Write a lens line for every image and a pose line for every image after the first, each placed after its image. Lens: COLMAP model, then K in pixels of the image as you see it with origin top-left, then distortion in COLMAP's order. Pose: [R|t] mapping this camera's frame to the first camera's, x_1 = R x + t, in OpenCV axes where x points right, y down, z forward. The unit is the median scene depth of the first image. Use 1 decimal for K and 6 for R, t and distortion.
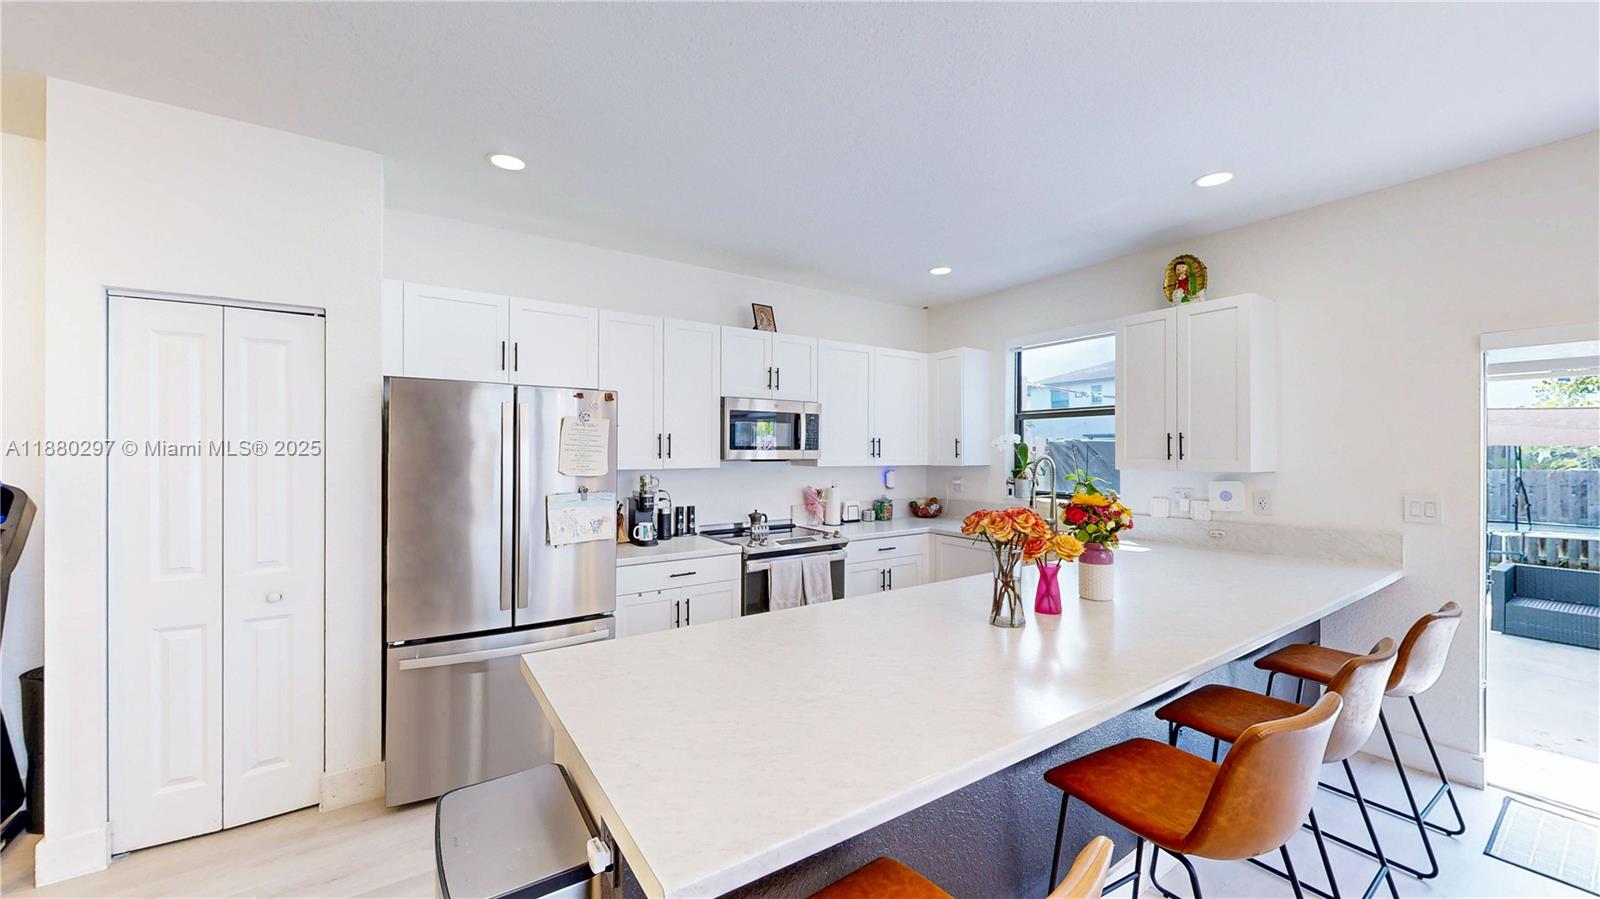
lens RADIAL K [[587.0, 0, 796.0], [0, 587.0, 452.4], [0, 0, 1]] dist [-0.000226, -0.000031]
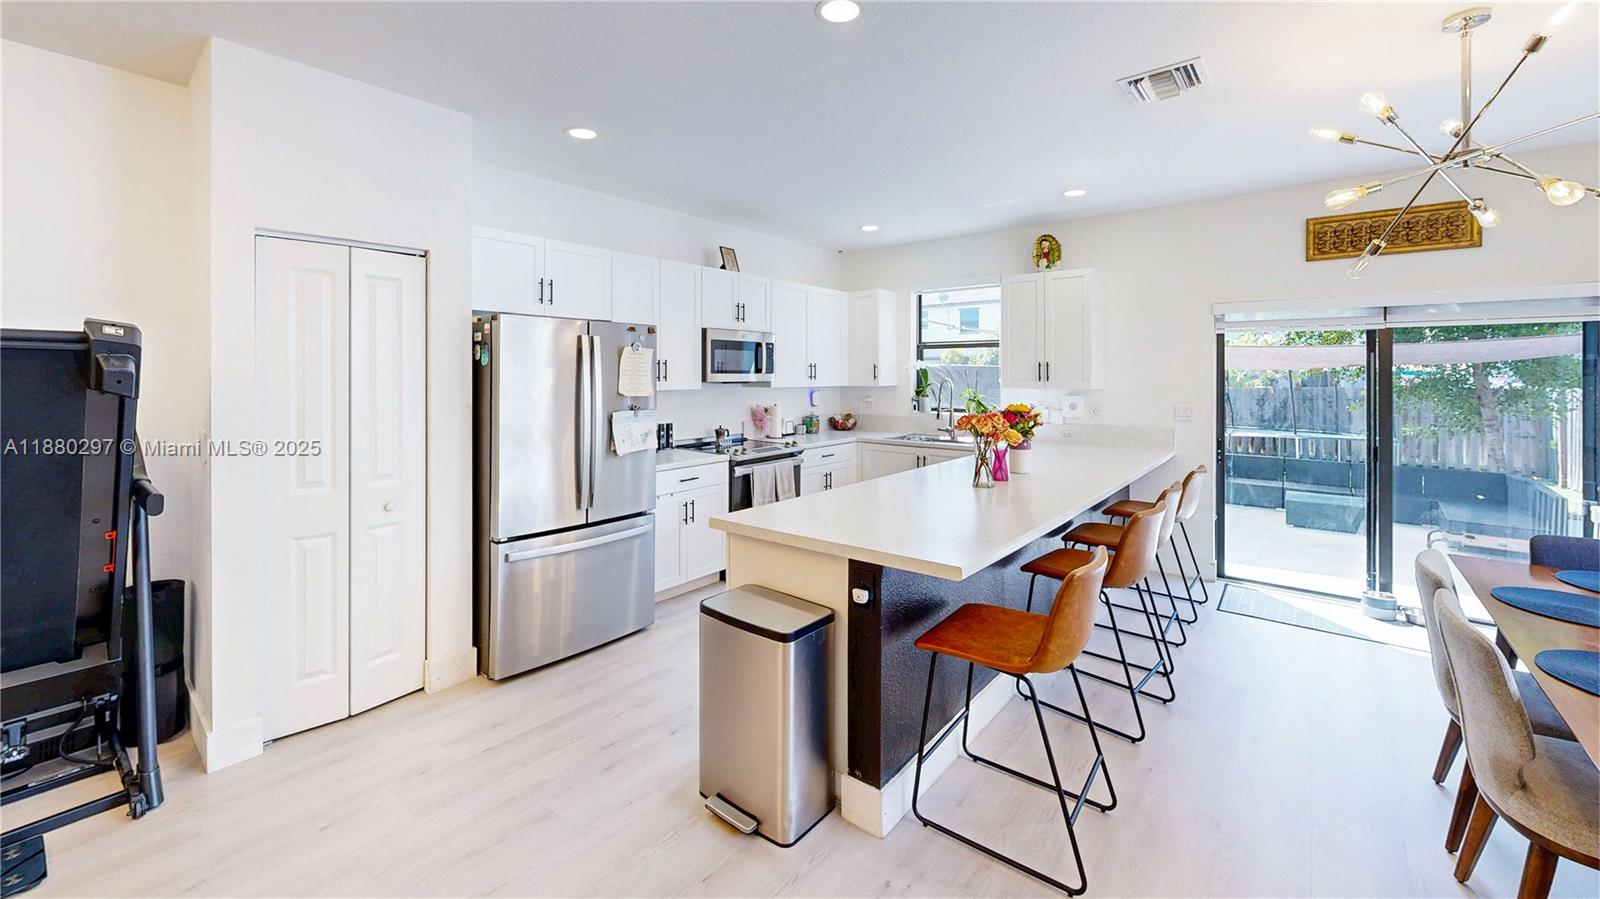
lens RADIAL K [[613.0, 0, 799.1], [0, 613.0, 376.4], [0, 0, 1]] dist [-0.000438, 0.000126]
pose [[0.959502, -0.001408, 0.281698, -0.285106], [0.000039, 0.999988, 0.004863, -0.004805], [-0.281702, -0.004655, 0.959491, -0.213125]]
